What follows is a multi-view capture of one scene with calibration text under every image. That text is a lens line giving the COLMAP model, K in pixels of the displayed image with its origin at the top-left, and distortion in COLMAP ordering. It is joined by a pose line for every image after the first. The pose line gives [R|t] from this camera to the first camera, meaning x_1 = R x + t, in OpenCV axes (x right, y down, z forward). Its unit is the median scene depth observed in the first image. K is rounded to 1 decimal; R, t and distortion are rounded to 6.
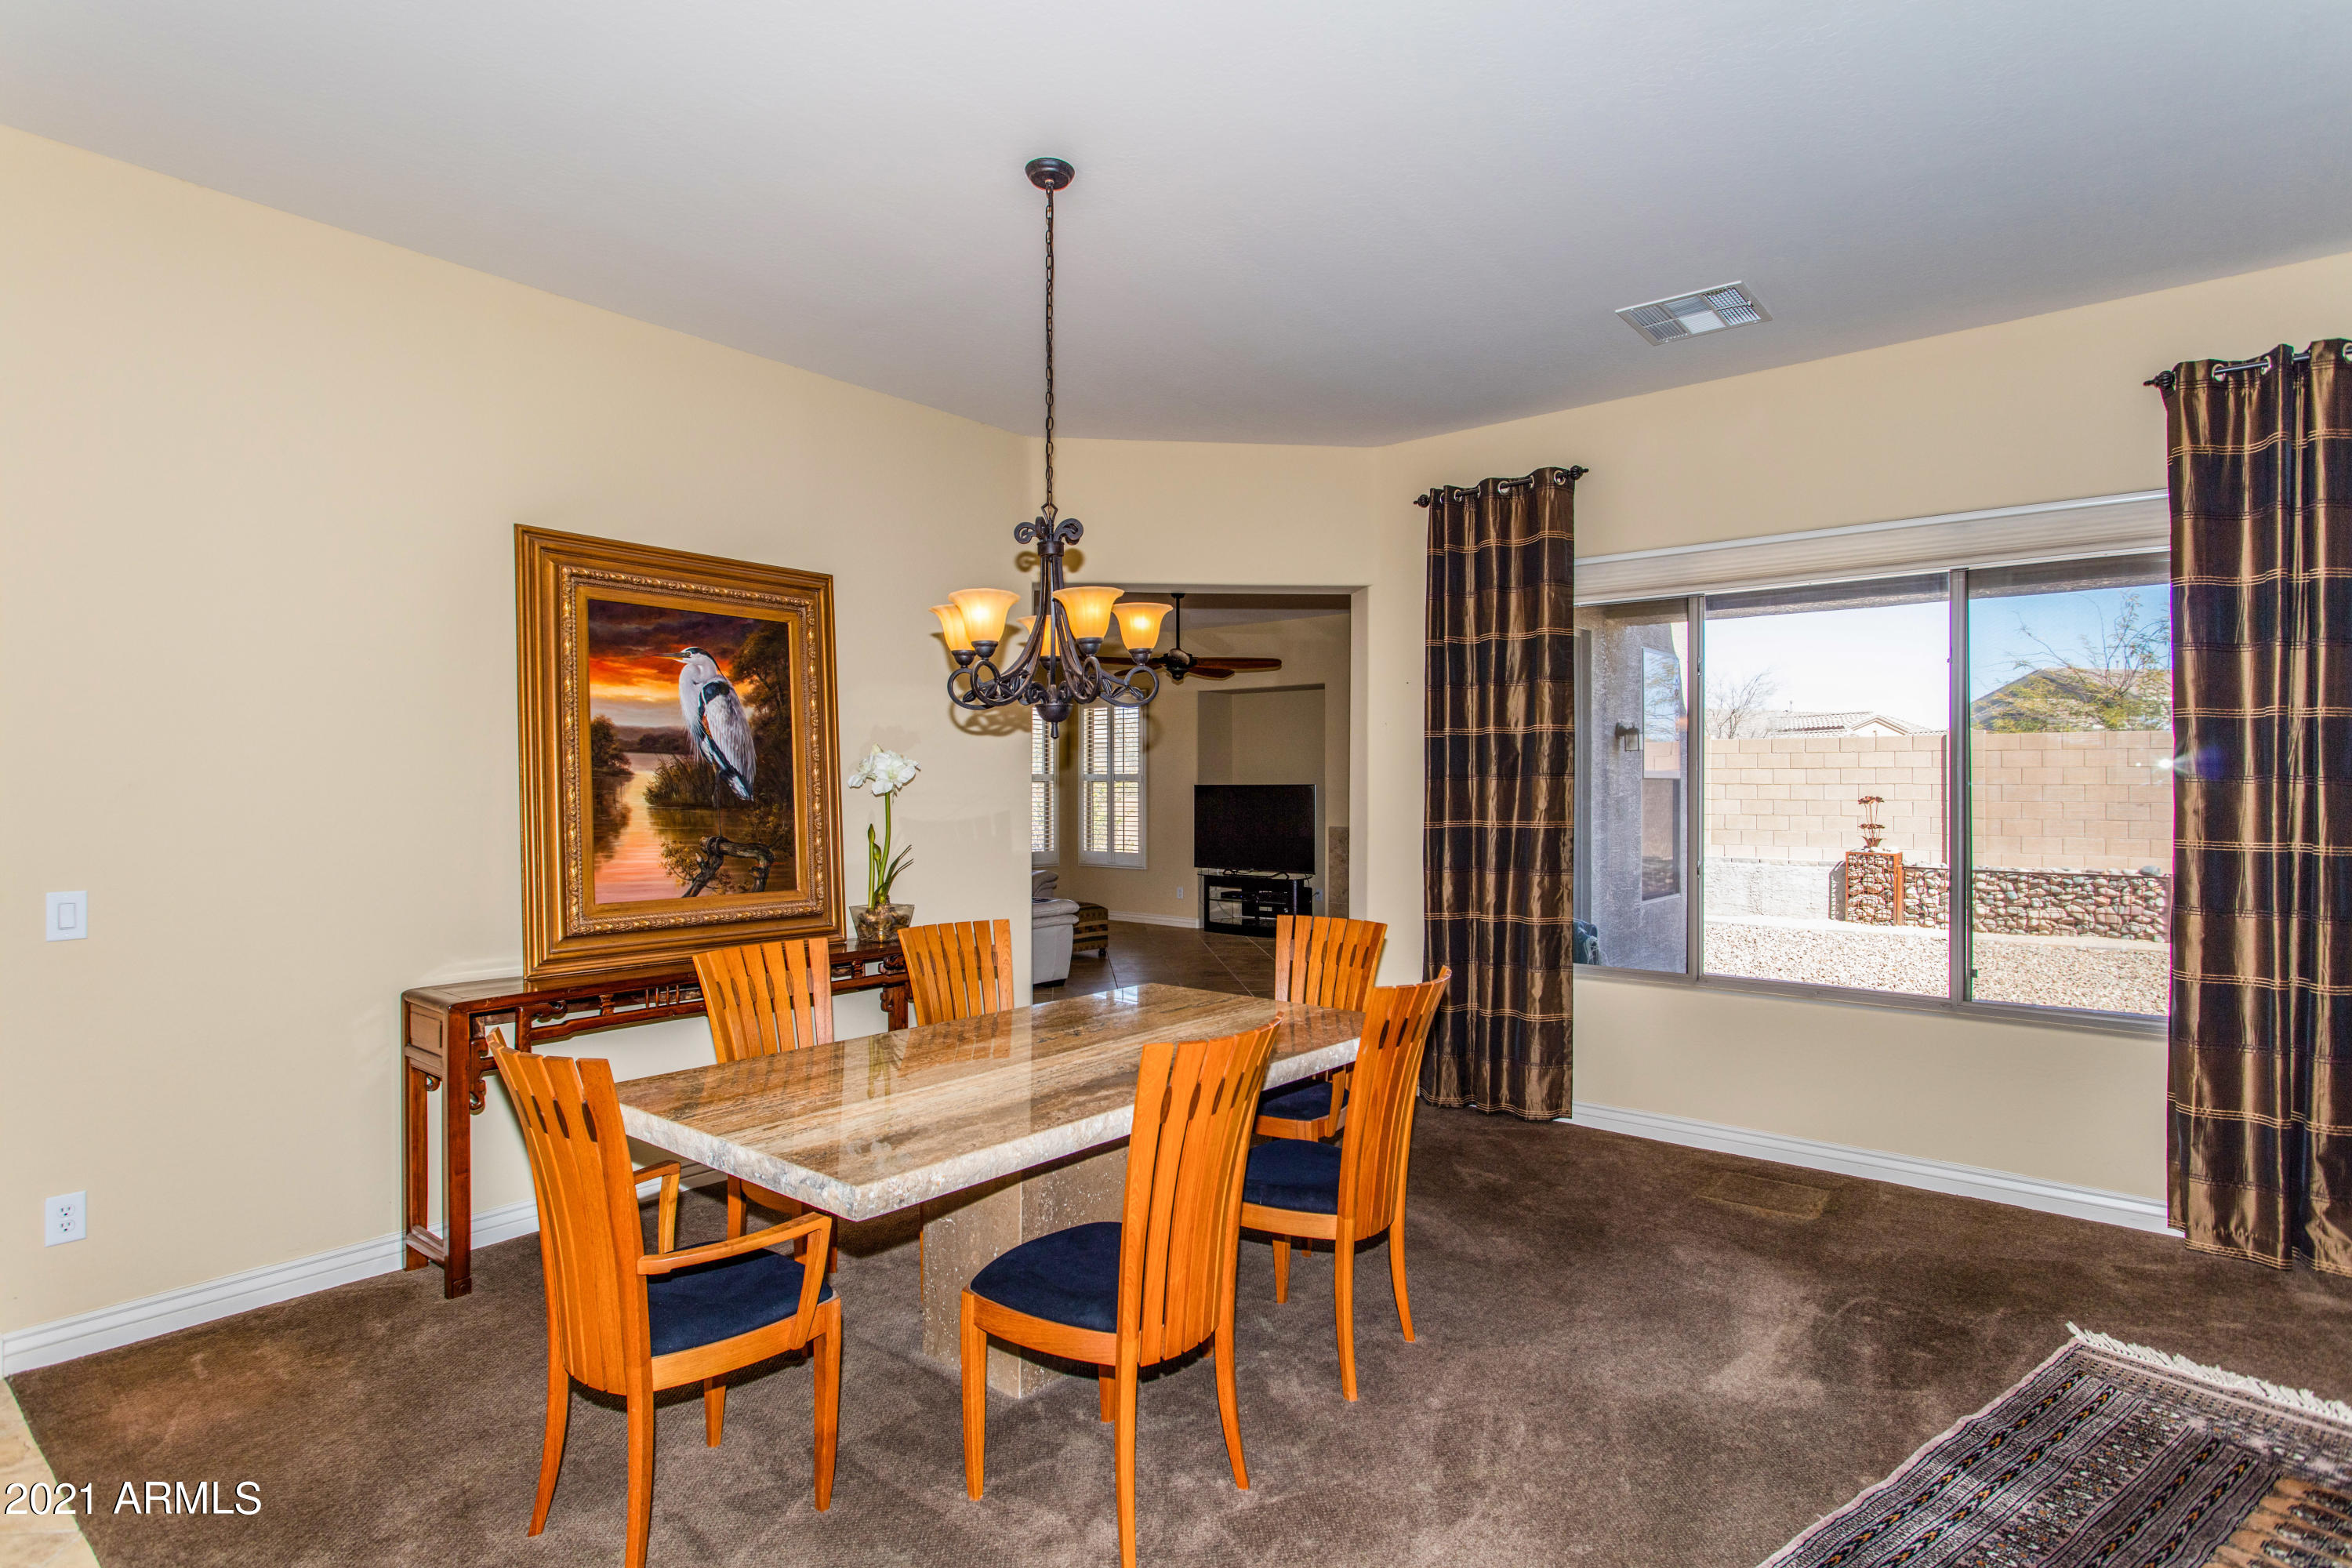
lens RADIAL K [[1218.5, 0, 1180.4], [0, 1218.5, 775.8], [0, 0, 1]] dist [0.004392, -0.002860]
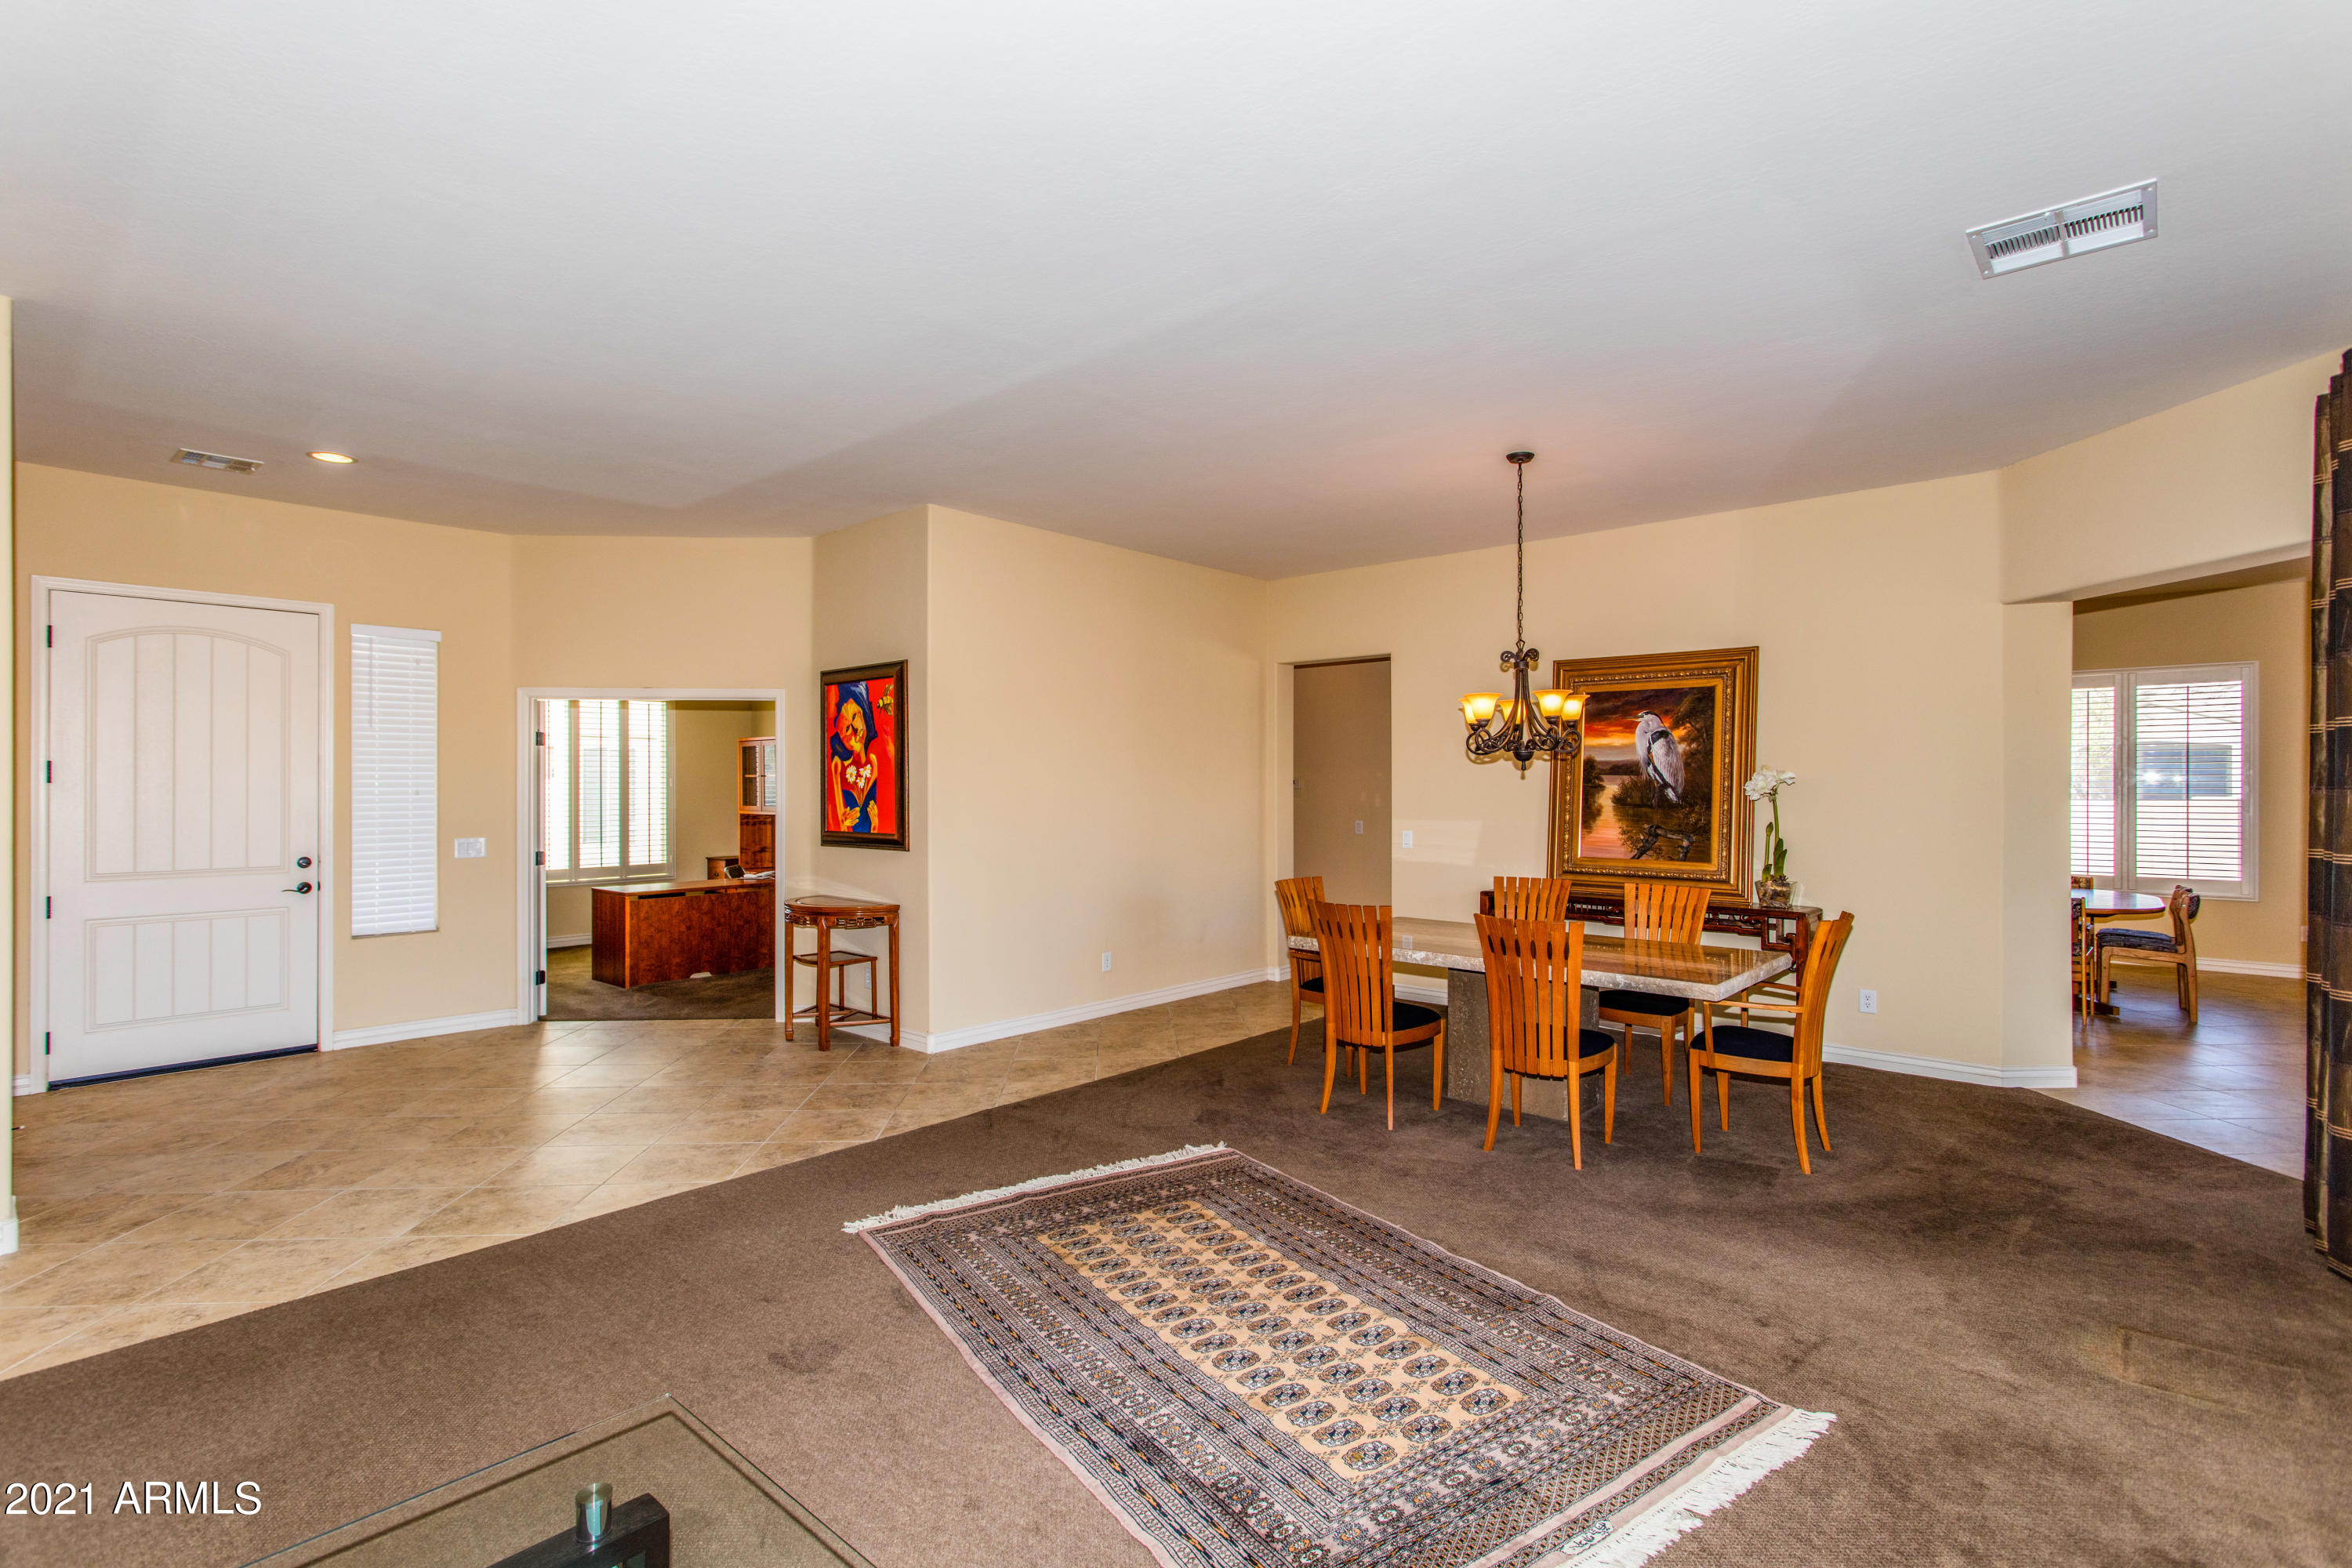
lens RADIAL K [[1122.3, 0, 1169.5], [0, 1122.3, 777.6], [0, 0, 1]] dist [0.000976, 0.001586]
pose [[-0.046080, -0.002636, -0.998934, 1.108284], [0.006012, 0.999978, -0.002916, -0.012755], [0.998920, -0.006140, -0.046063, 0.393138]]
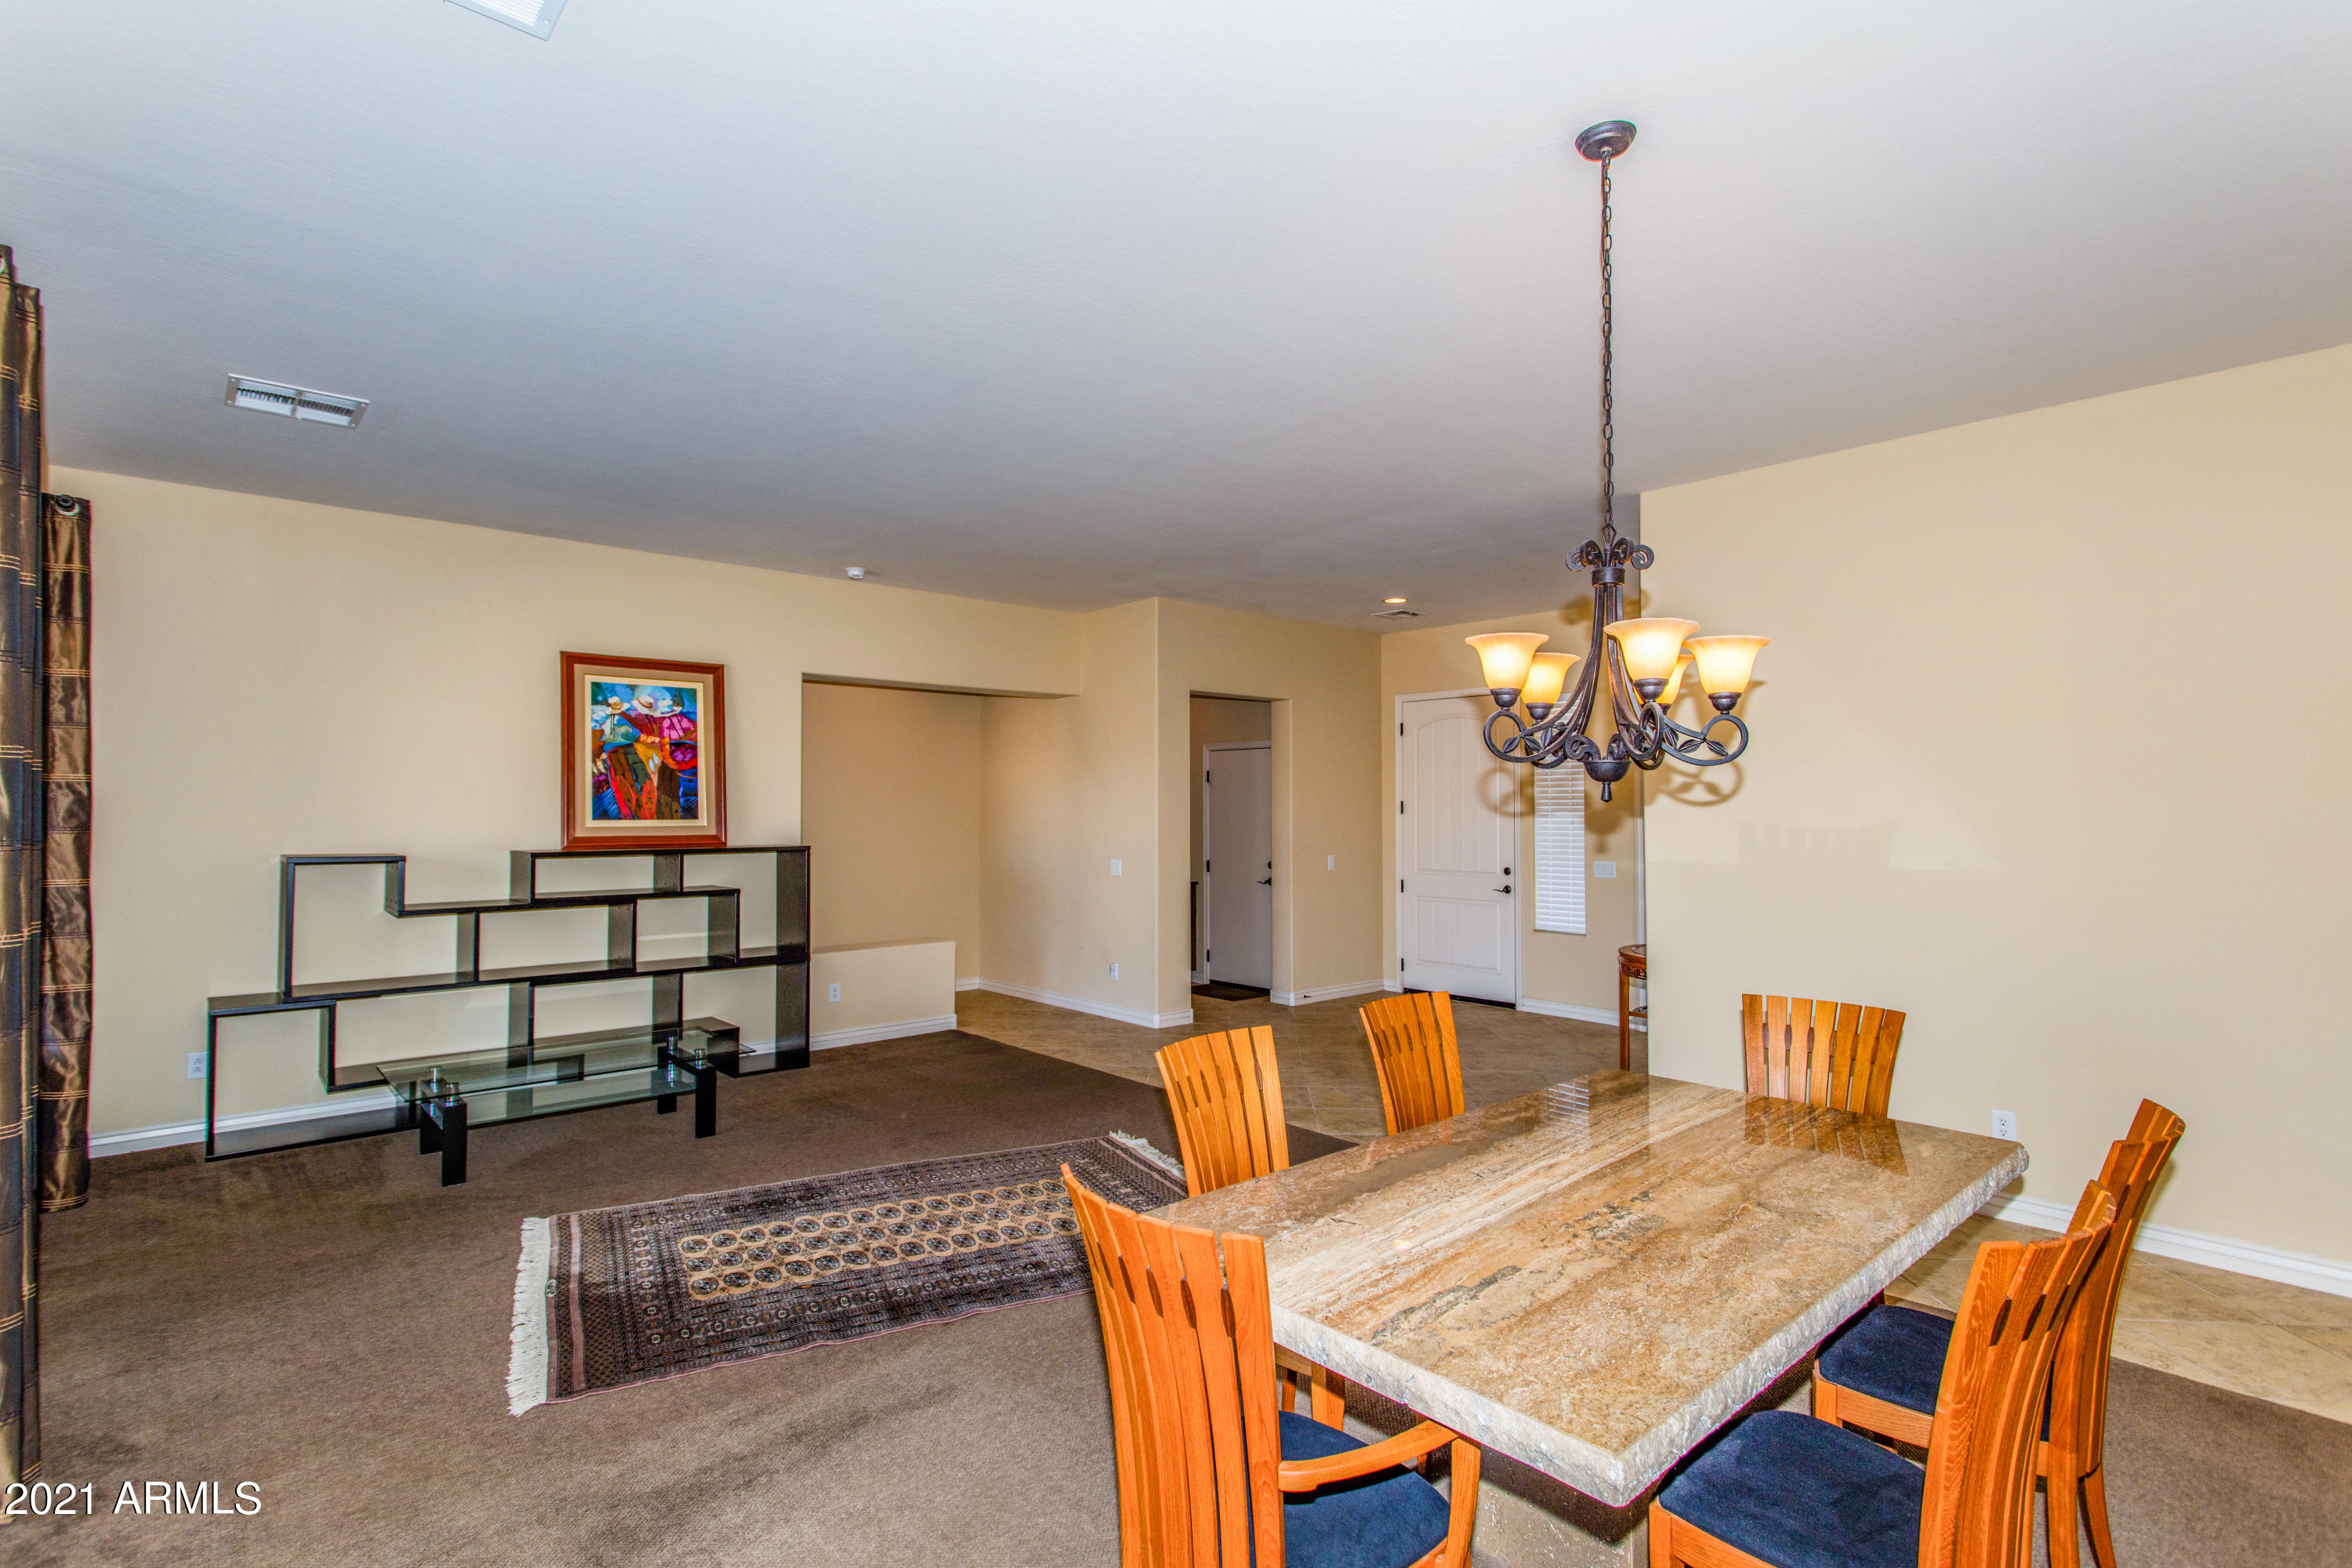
lens RADIAL K [[1122.3, 0, 1159.1], [0, 1122.3, 780.2], [0, 0, 1]] dist [0.000976, 0.001586]
pose [[-0.985858, 0.004950, 0.167508, 0.054903], [-0.000398, 0.999492, -0.031882, -0.014008], [-0.167581, -0.031498, -0.985355, 1.267699]]
